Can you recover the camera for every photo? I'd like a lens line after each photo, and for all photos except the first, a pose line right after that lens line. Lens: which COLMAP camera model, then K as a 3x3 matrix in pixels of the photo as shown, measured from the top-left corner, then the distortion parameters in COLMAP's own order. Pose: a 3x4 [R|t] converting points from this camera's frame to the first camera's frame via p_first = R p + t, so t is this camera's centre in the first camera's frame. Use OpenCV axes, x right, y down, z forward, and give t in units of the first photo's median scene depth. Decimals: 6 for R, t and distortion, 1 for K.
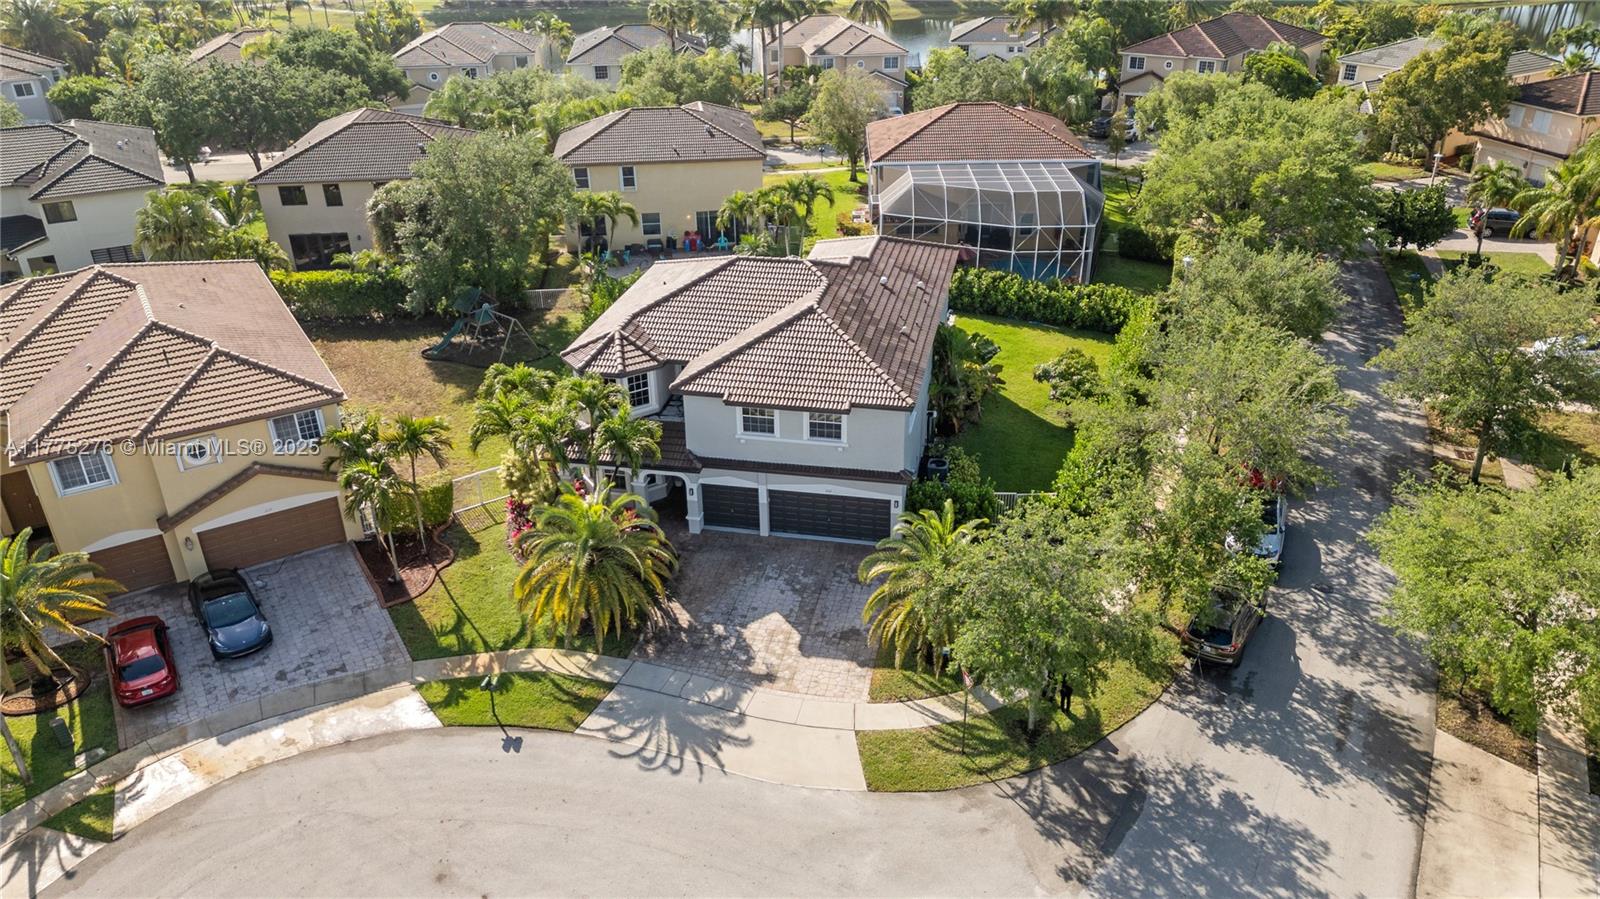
lens RADIAL K [[1062.4, 0, 800.0], [0, 1062.4, 449.5], [0, 0, 1]] dist [0.063160, 0.000981]
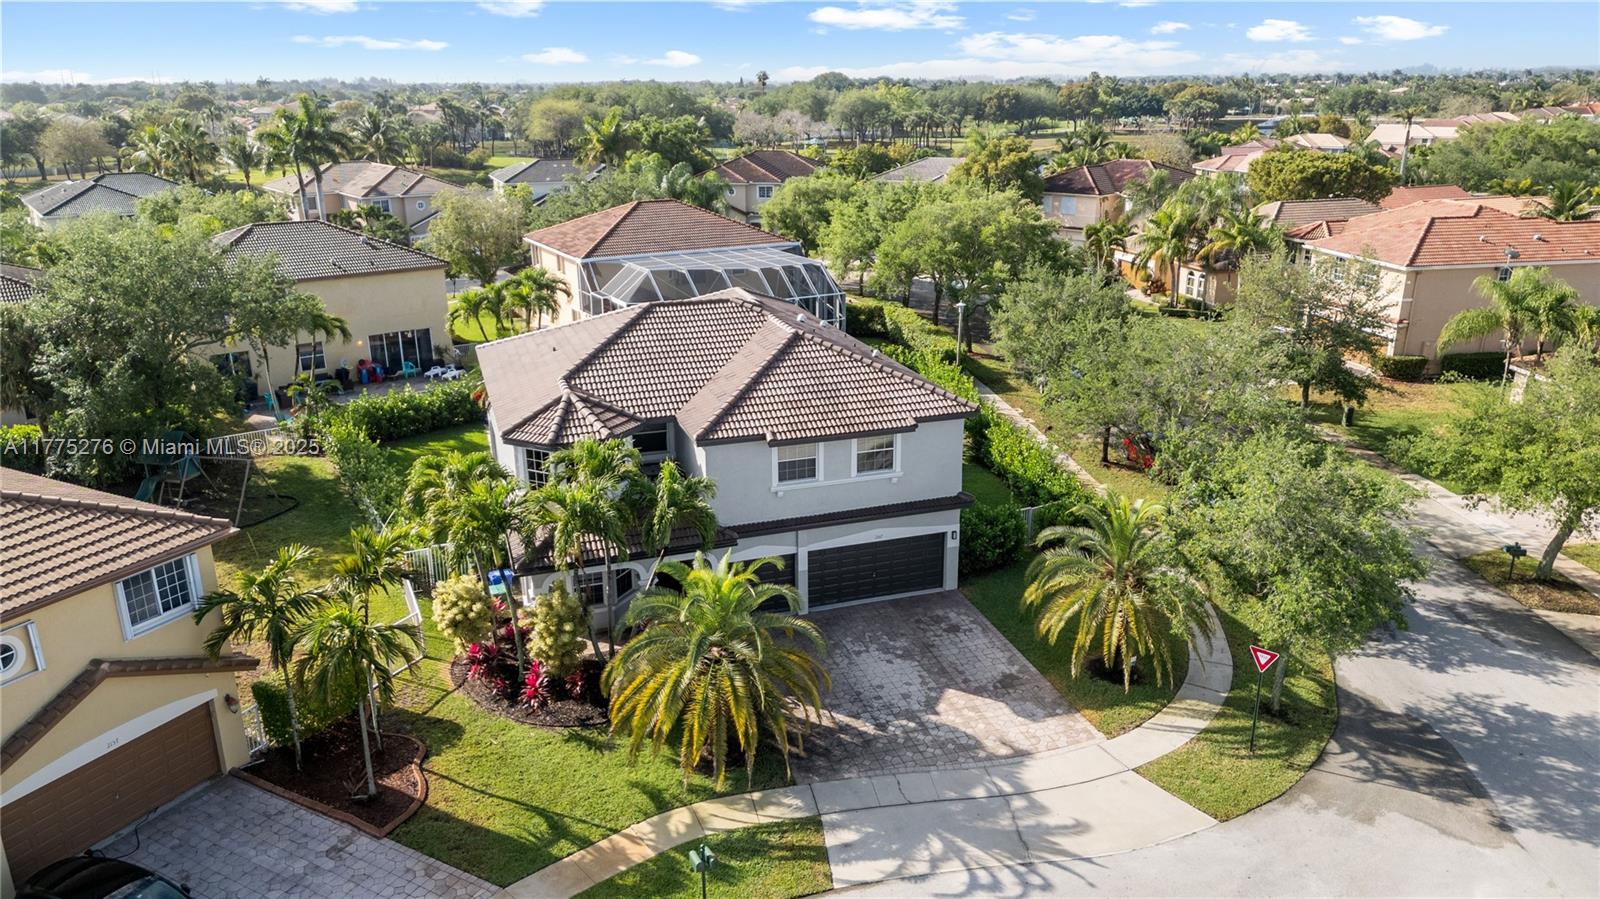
lens RADIAL K [[1062.4, 0, 800.0], [0, 1062.4, 449.5], [0, 0, 1]] dist [0.063160, 0.000981]
pose [[0.878186, -0.155012, 0.452504, -0.407845], [0.222719, 0.969736, -0.100038, 0.043870], [-0.423302, 0.188633, 0.886134, 0.282836]]
